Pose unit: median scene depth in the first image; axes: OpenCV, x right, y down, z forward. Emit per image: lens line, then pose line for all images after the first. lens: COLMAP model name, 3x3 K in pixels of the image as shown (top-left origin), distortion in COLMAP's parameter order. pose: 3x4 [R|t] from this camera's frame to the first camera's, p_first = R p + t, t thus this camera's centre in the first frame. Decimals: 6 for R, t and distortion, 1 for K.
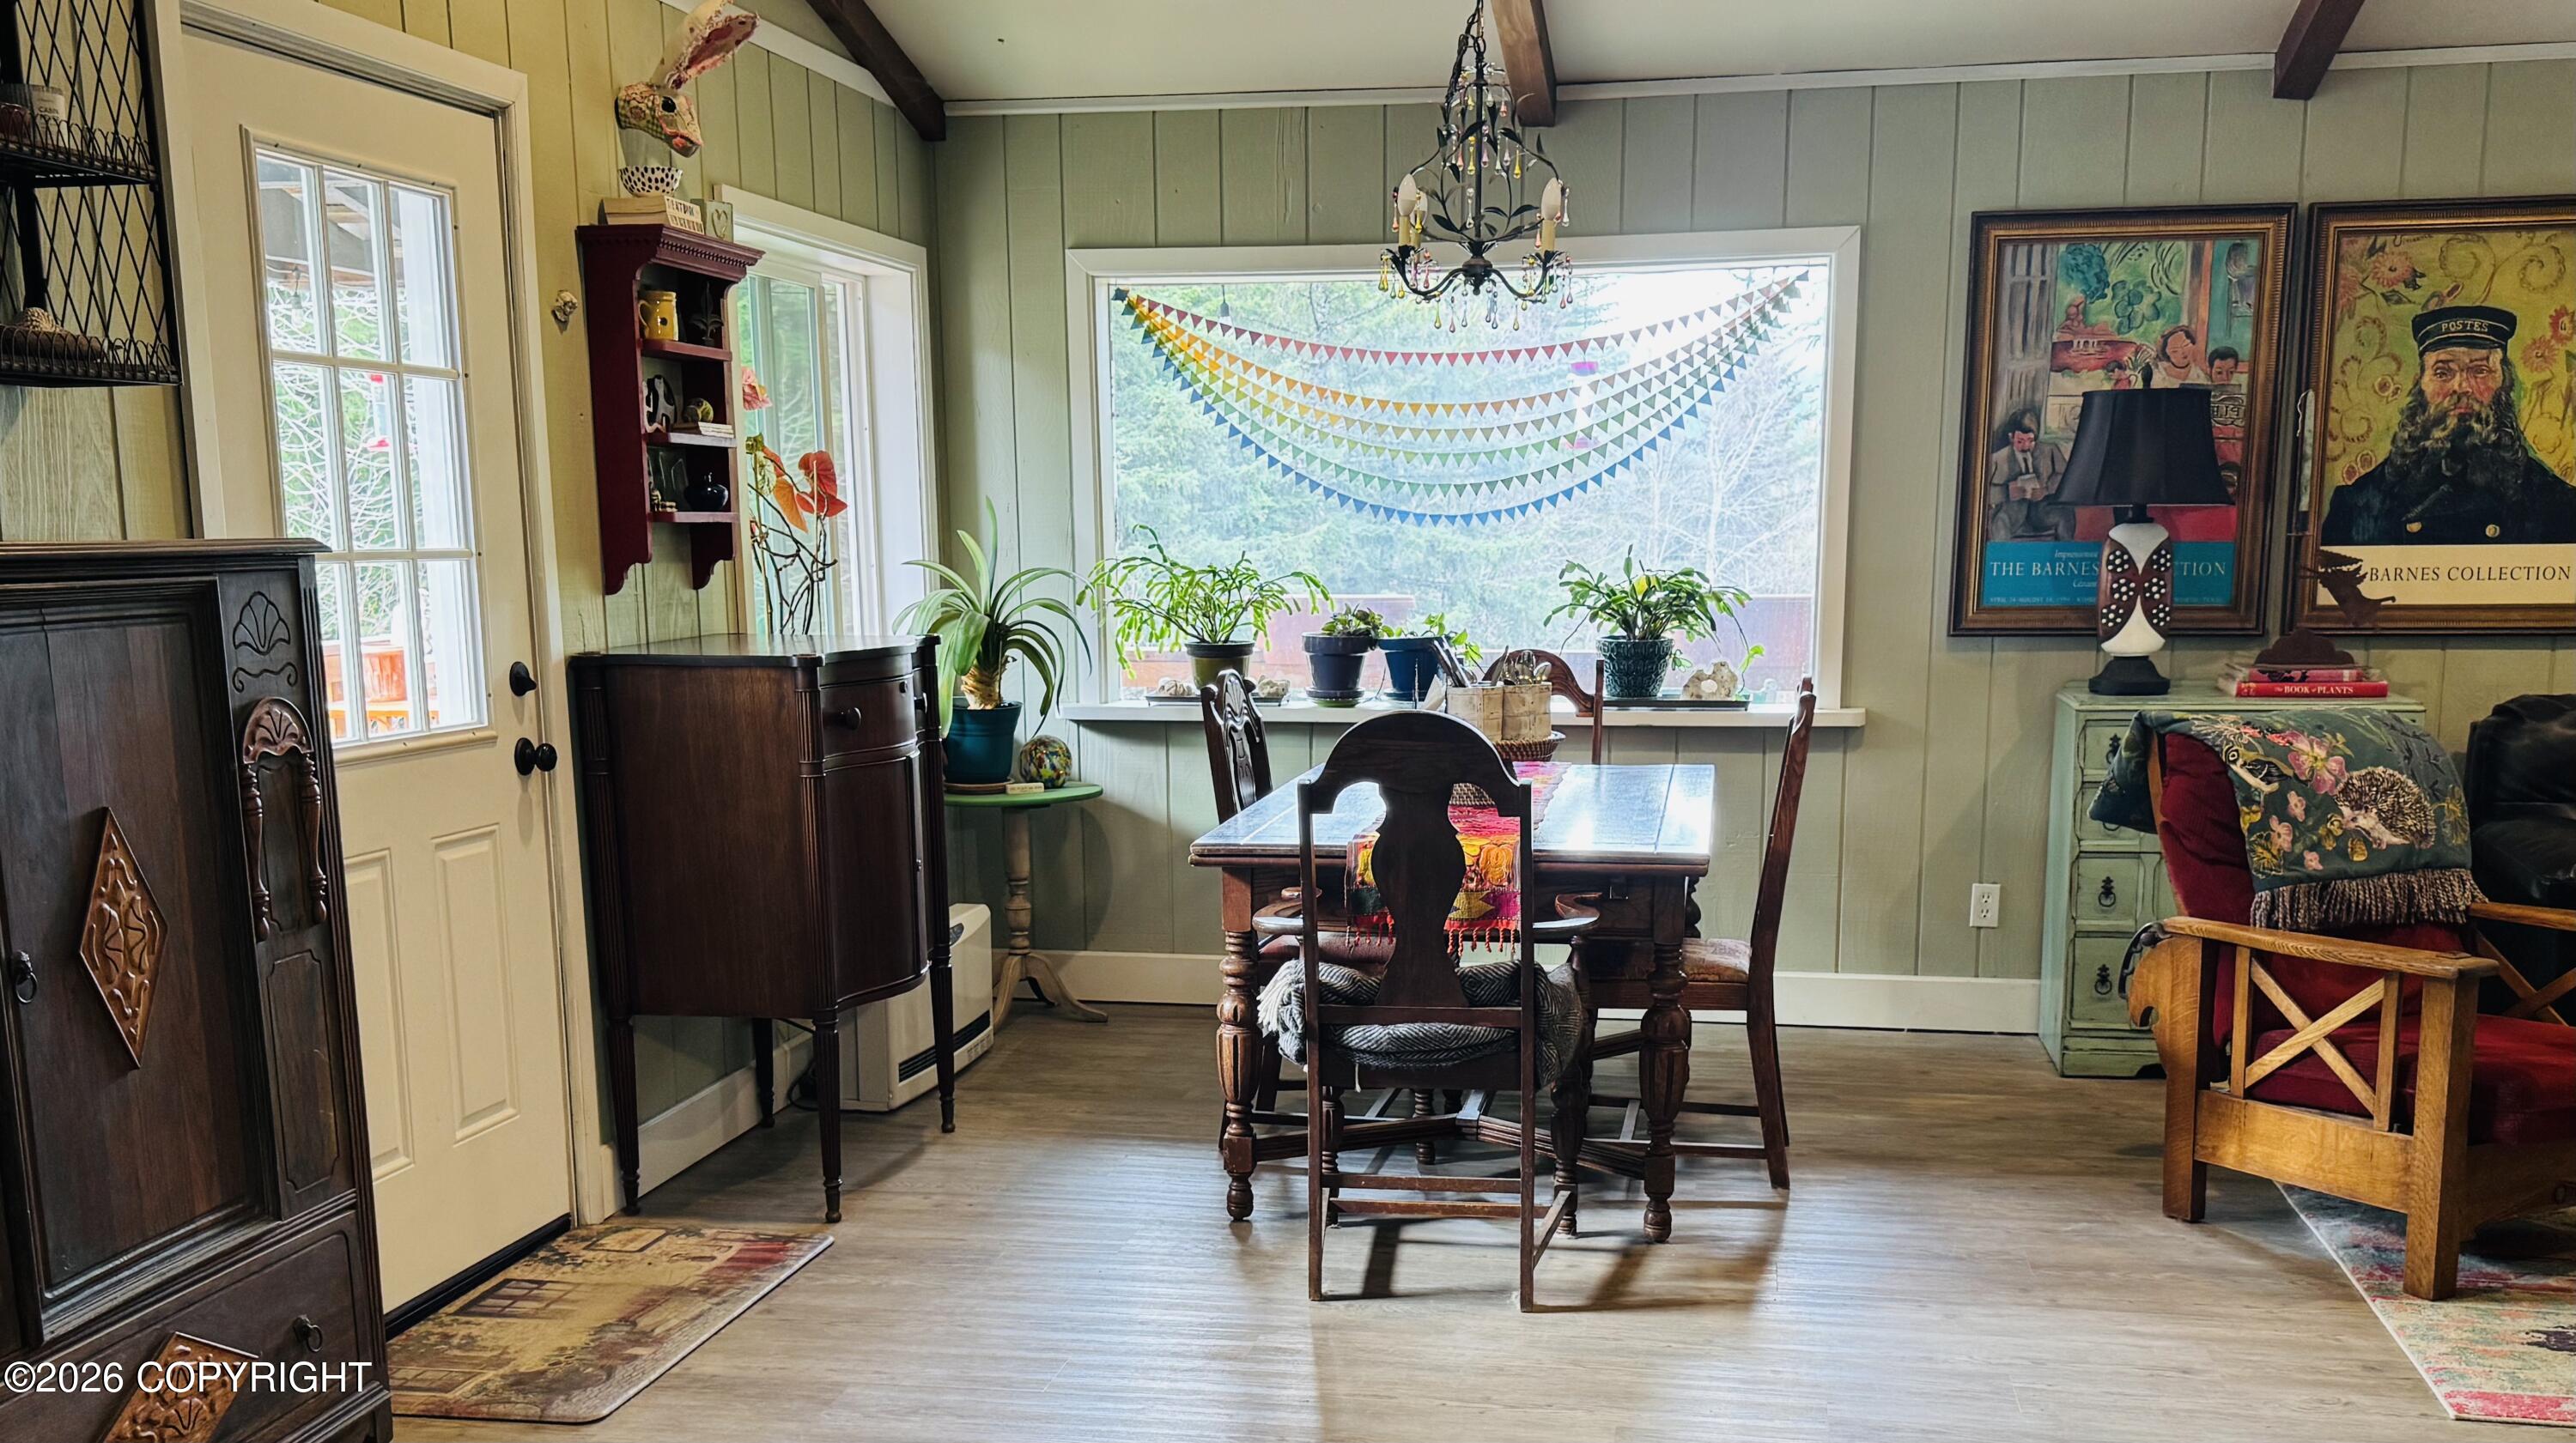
lens RADIAL K [[2388.9, 0, 1289.5], [0, 2388.9, 988.5], [0, 0, 1]] dist [0.065568, -0.168009]
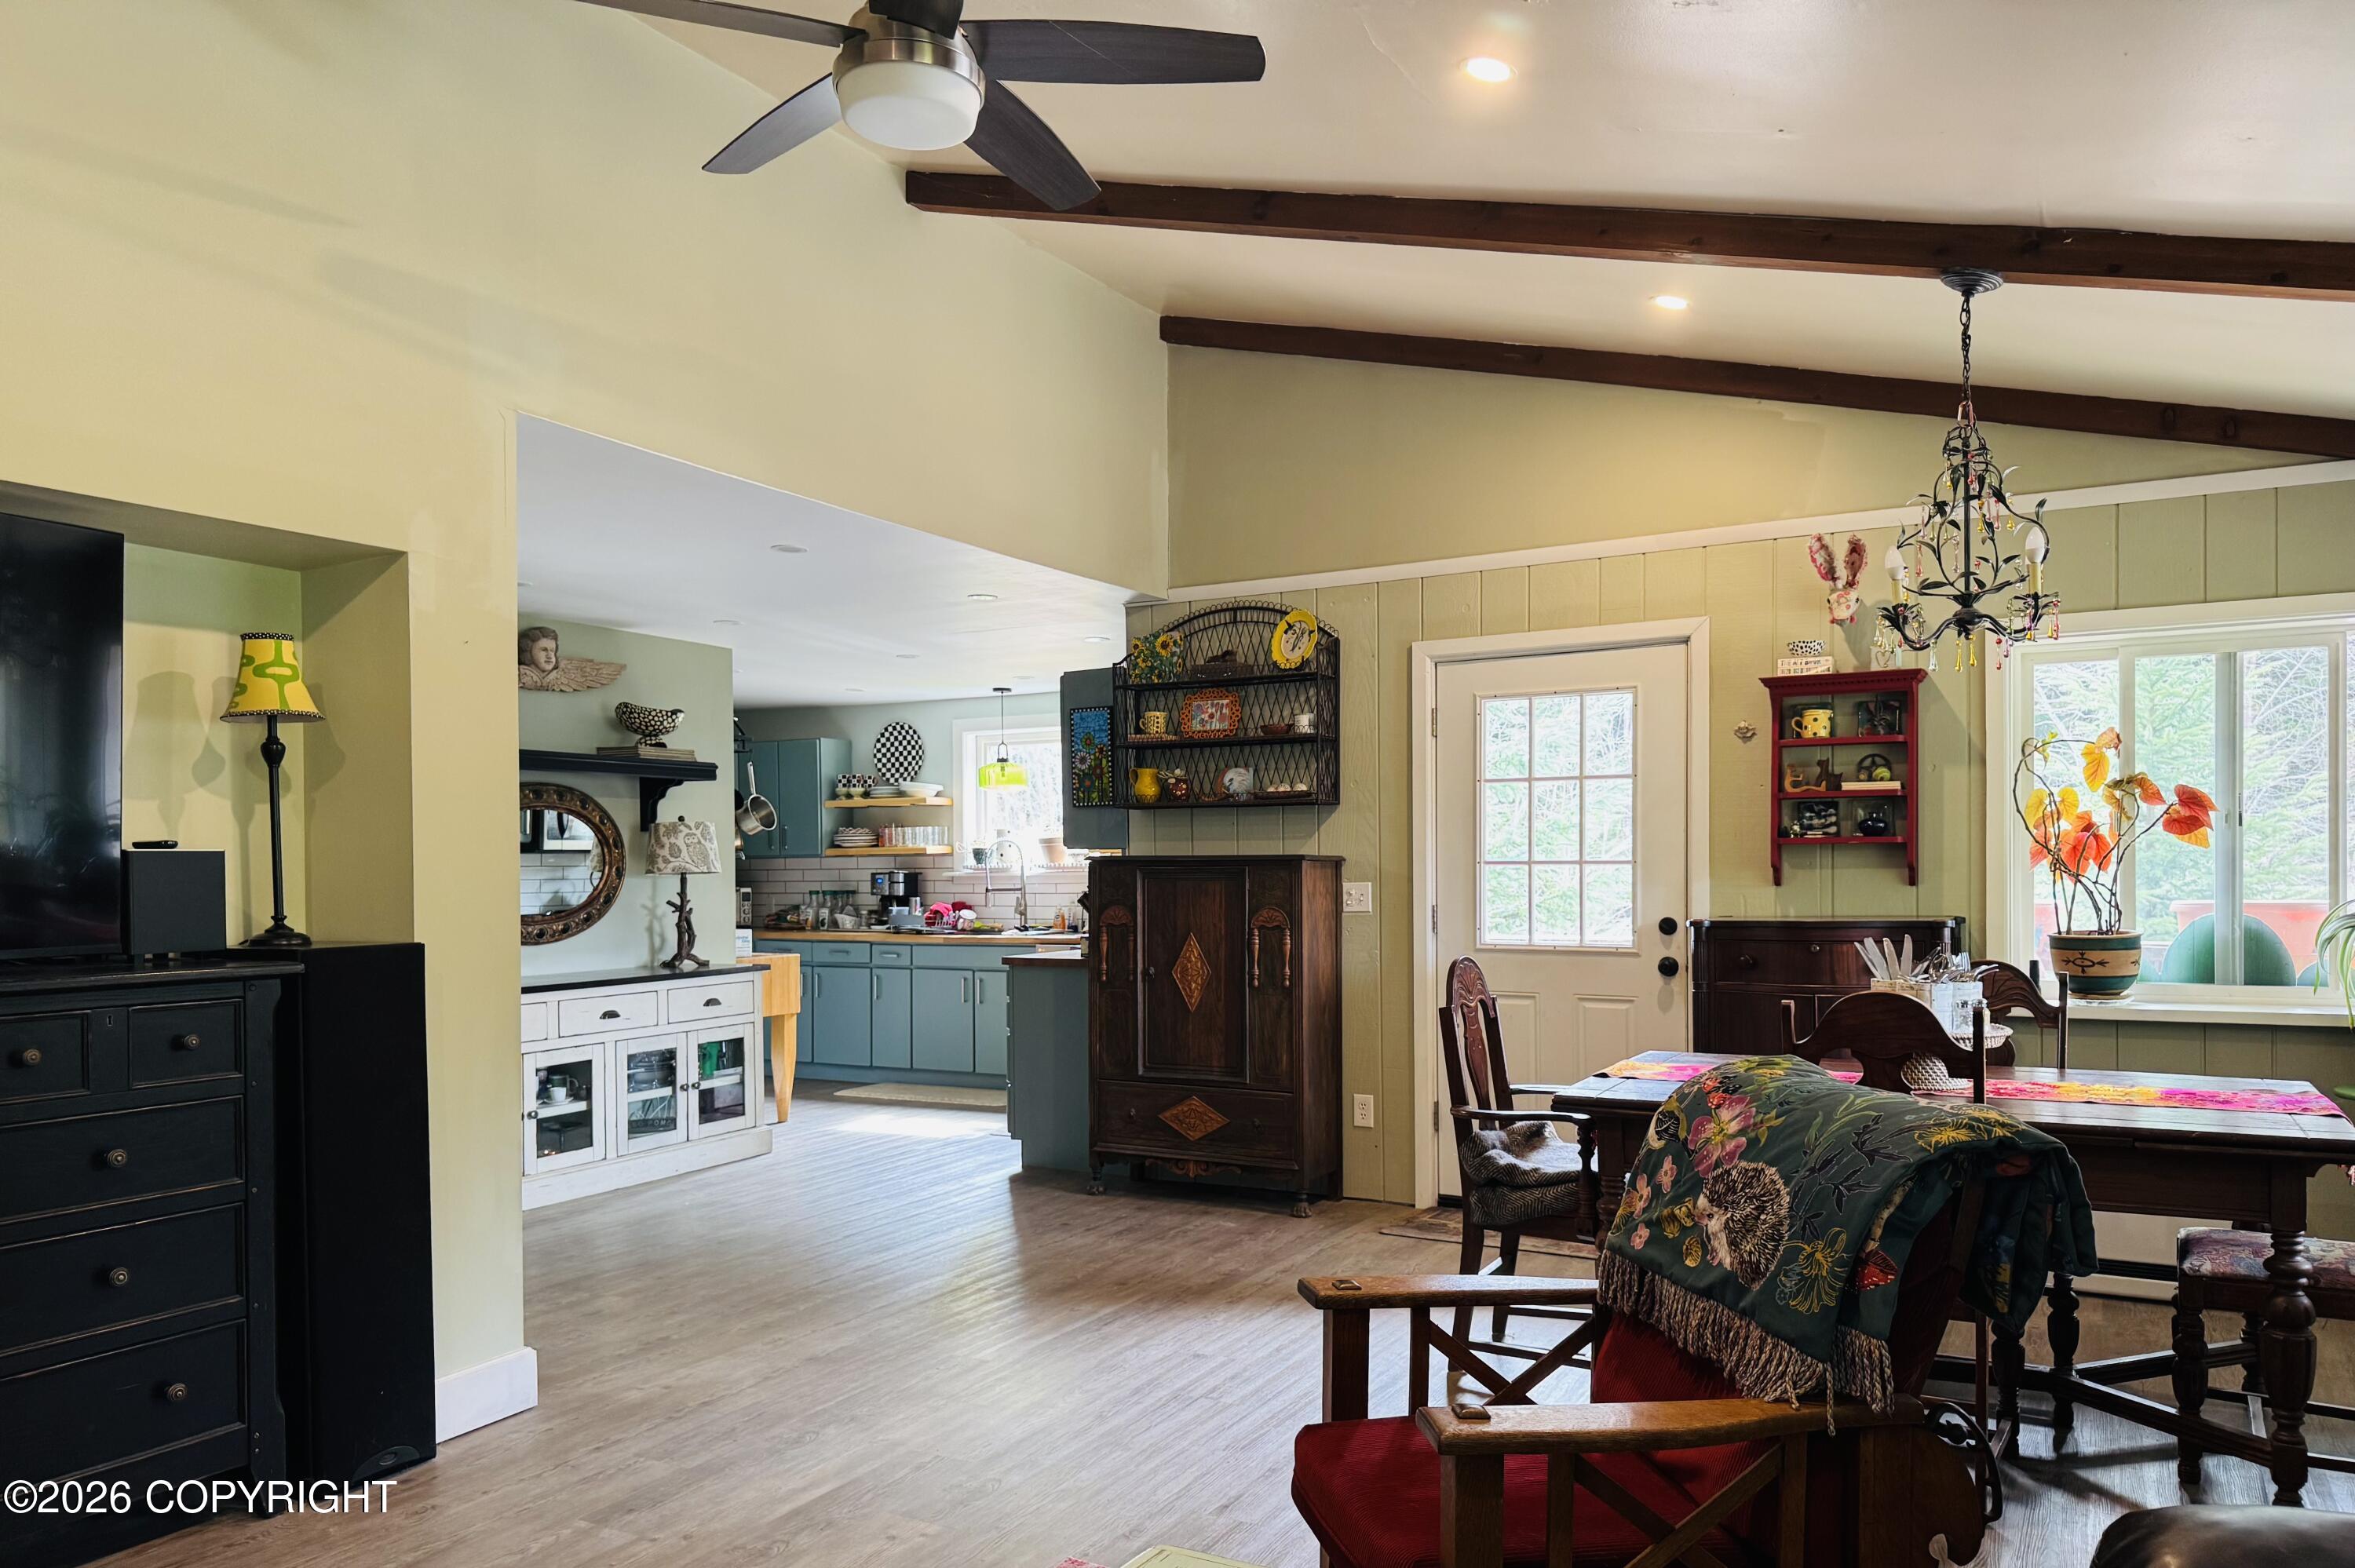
lens RADIAL K [[1614.3, 0, 1179.0], [0, 1614.3, 865.3], [0, 0, 1]] dist [0.032023, -0.000807]
pose [[-0.306390, 0.010089, -0.951853, 0.778102], [-0.166858, 0.983893, 0.064138, -0.146467], [0.937168, 0.178476, -0.299772, 0.764303]]
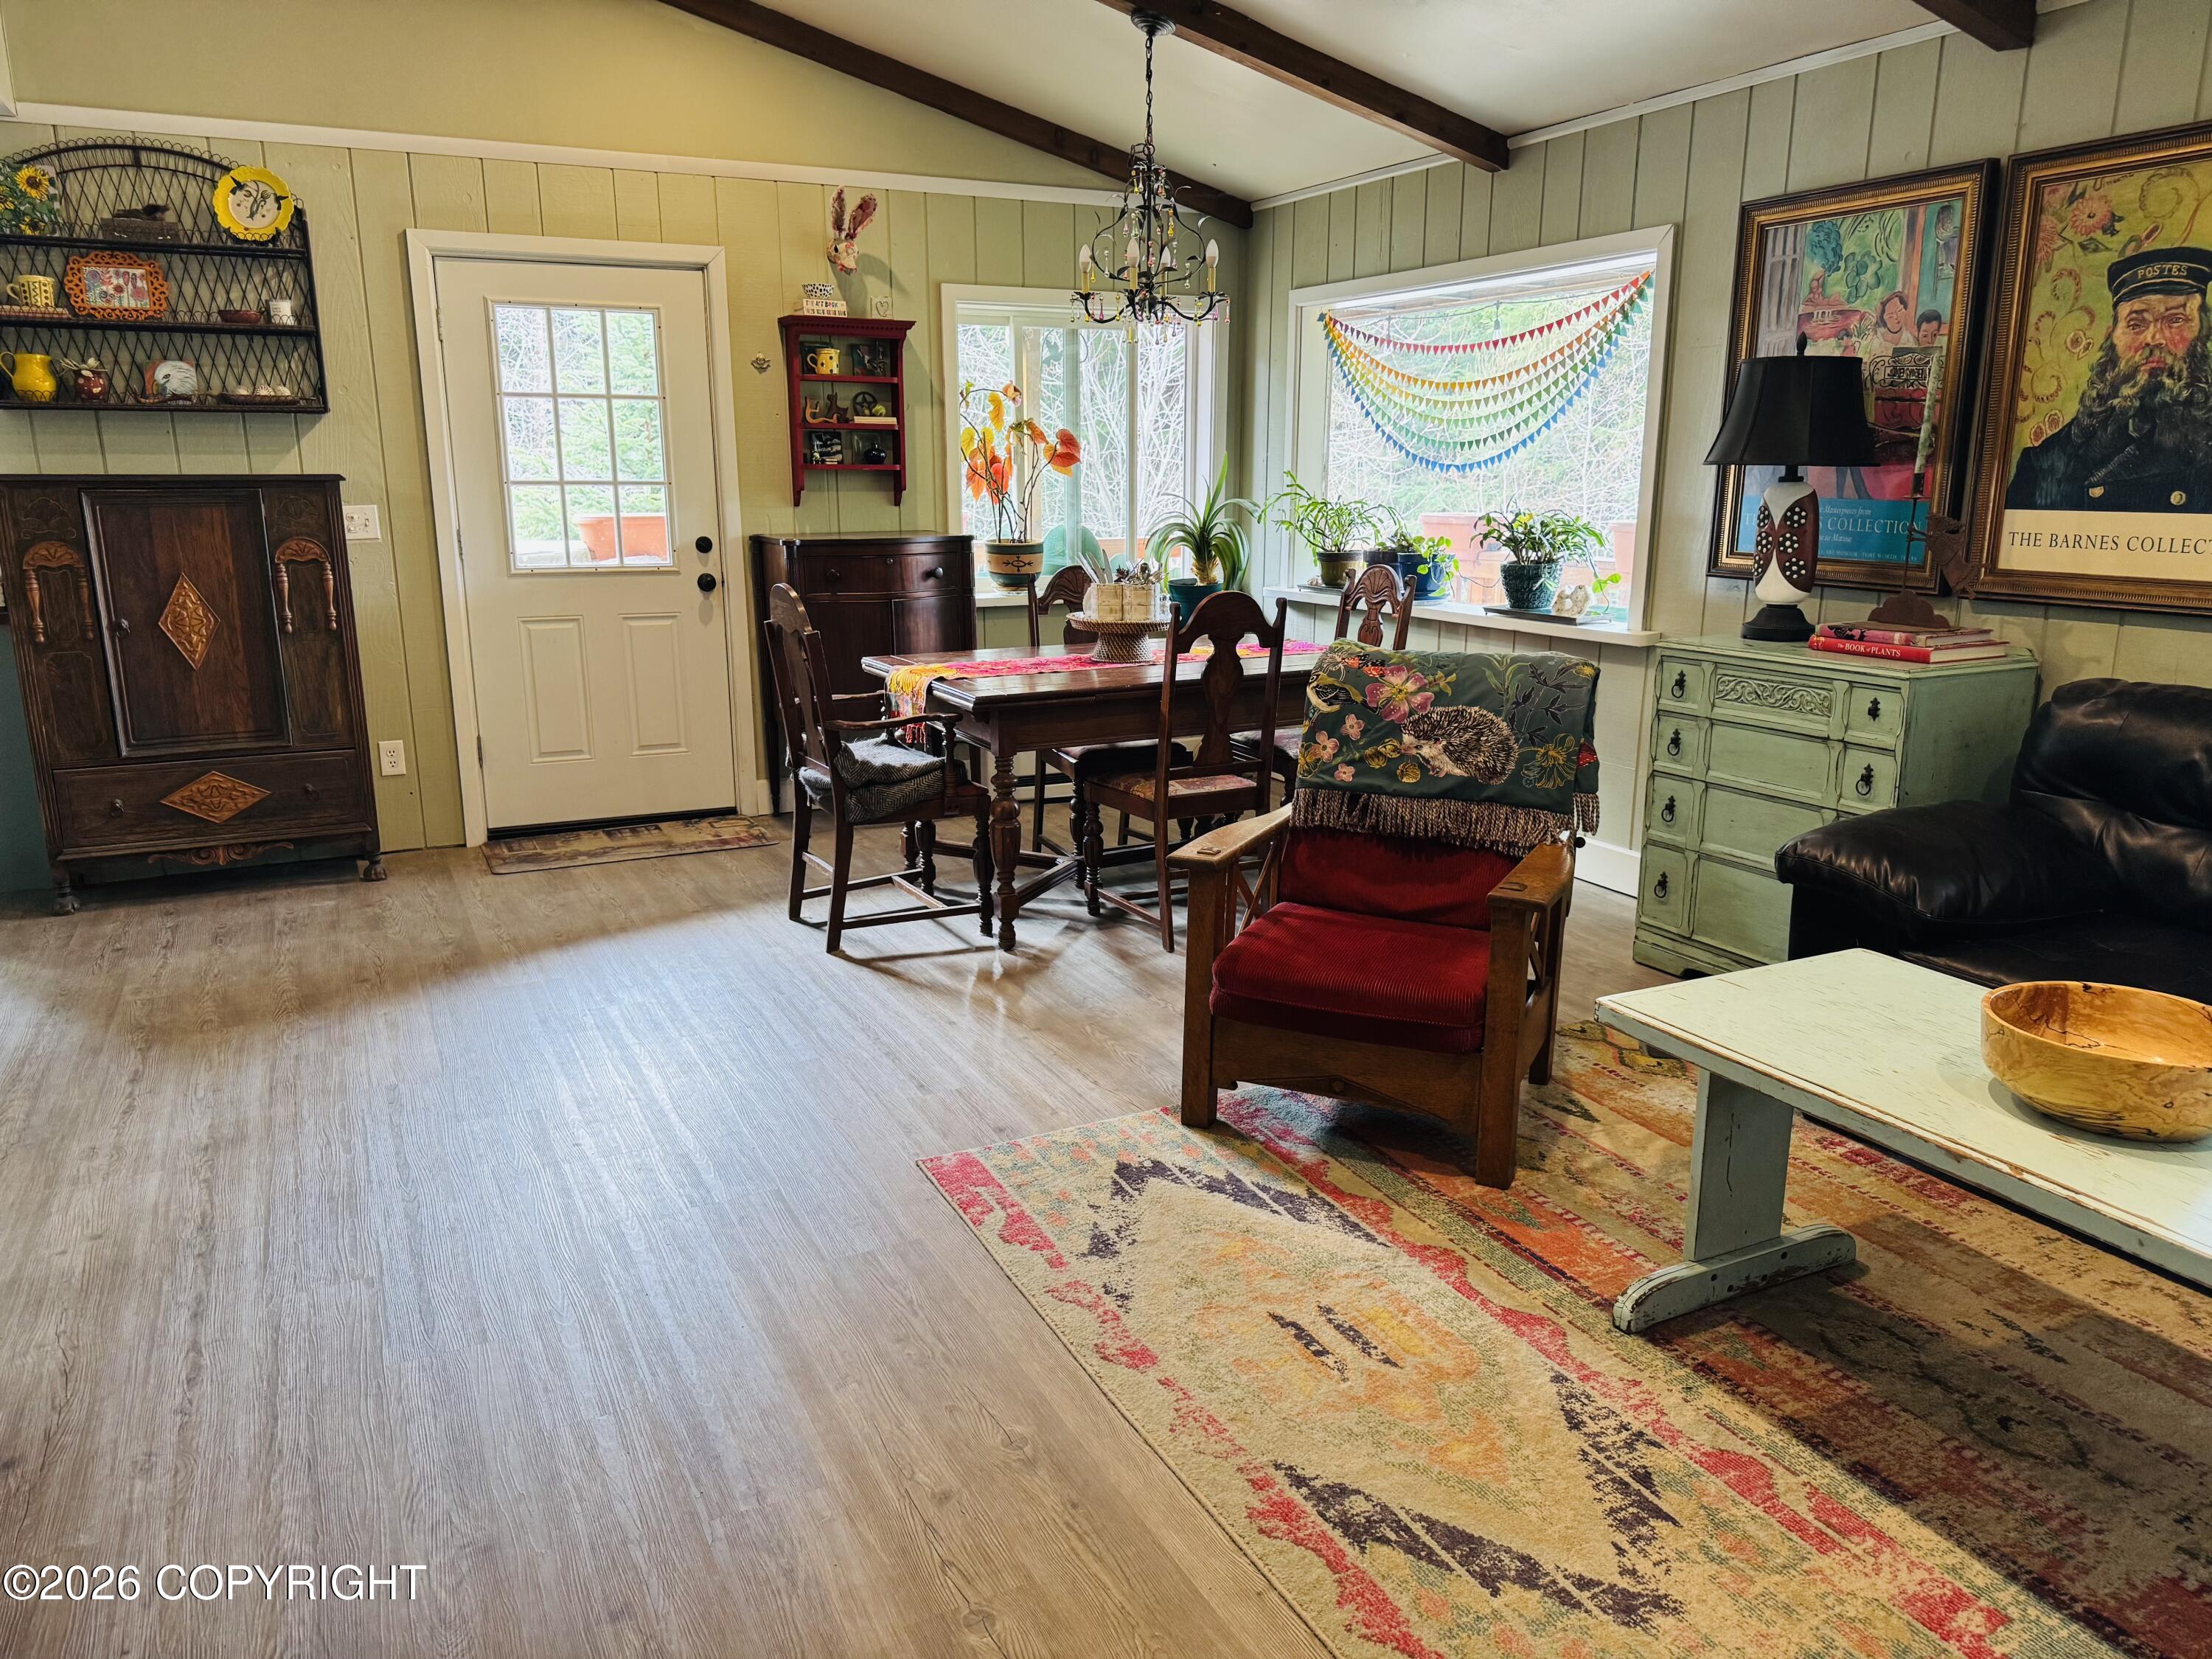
lens RADIAL K [[1525.6, 0, 1106.0], [0, 1525.6, 829.5], [0, 0, 1]] dist [0.030752, -0.042861]
pose [[0.622118, 0.191046, -0.759256, 0.716640], [-0.152745, 0.980753, 0.121624, -0.076712], [0.767879, 0.040309, 0.639326, 0.325611]]
